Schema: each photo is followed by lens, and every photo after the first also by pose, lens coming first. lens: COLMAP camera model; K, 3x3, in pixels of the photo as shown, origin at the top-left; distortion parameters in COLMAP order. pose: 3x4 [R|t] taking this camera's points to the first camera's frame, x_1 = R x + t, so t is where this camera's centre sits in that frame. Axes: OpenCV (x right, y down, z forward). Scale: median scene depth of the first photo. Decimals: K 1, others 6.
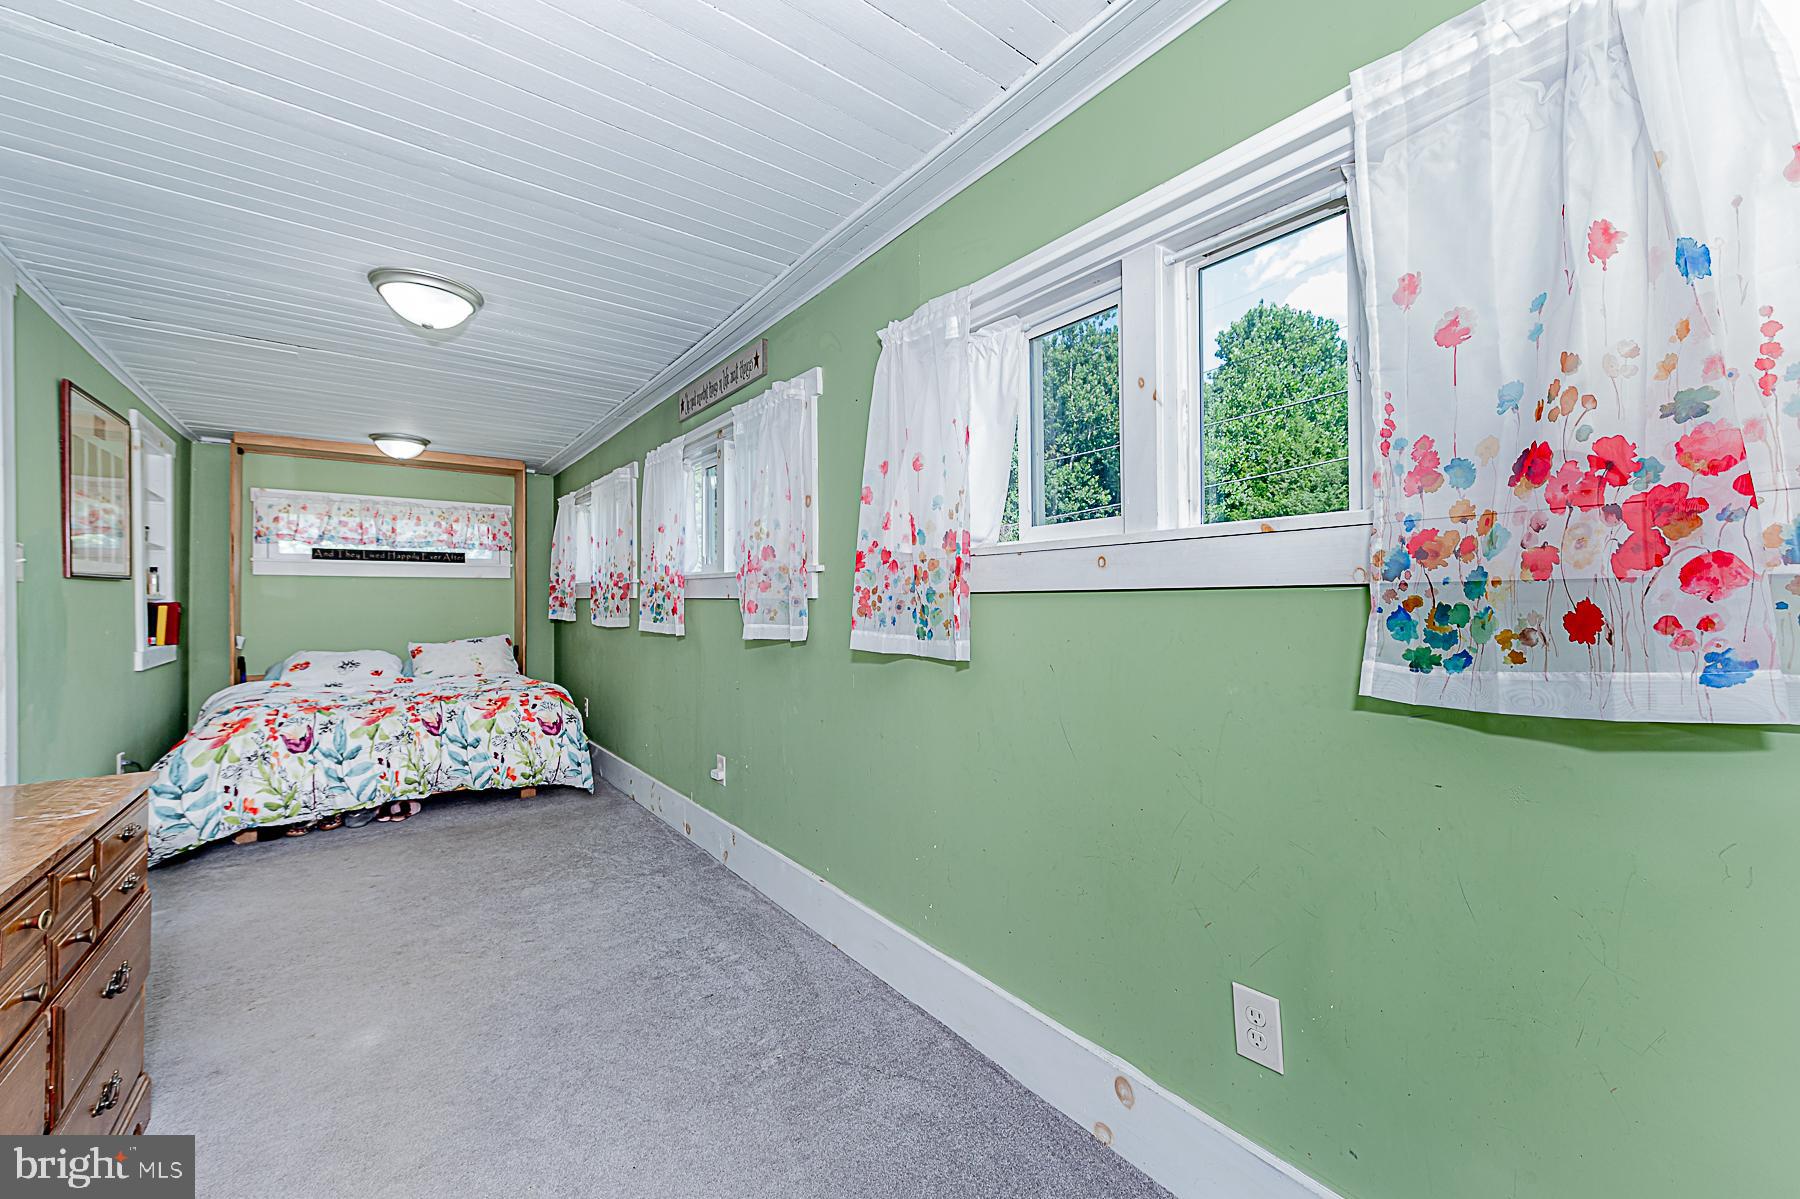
lens RADIAL K [[704.1, 0, 892.2], [0, 704.1, 597.3], [0, 0, 1]] dist [0.009920, -0.001034]
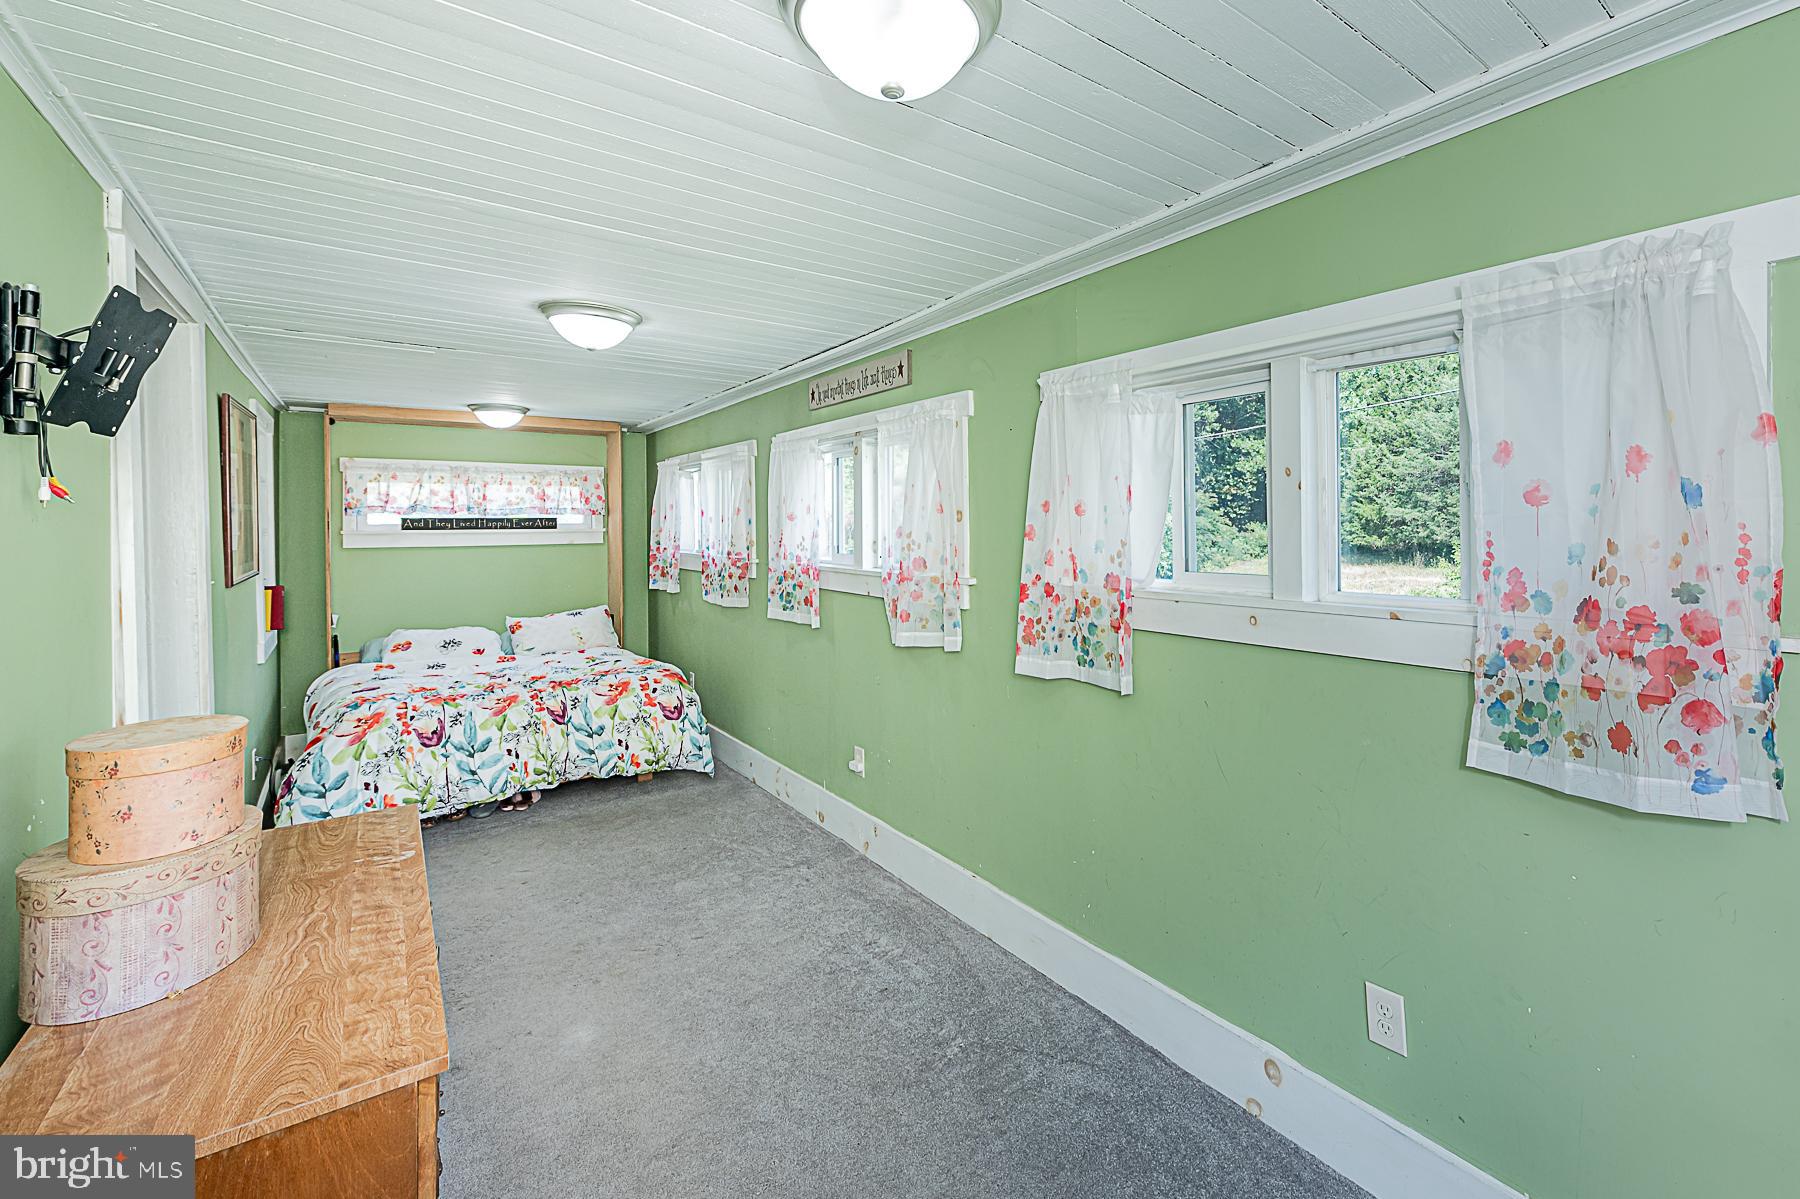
lens RADIAL K [[775.3, 0, 997.5], [0, 775.3, 539.2], [0, 0, 1]] dist [0.011268, -0.002175]
pose [[0.999737, -0.003511, 0.022673, -0.103667], [0.003224, 0.999914, 0.012718, -0.136325], [-0.022716, -0.012641, 0.999662, -0.182273]]
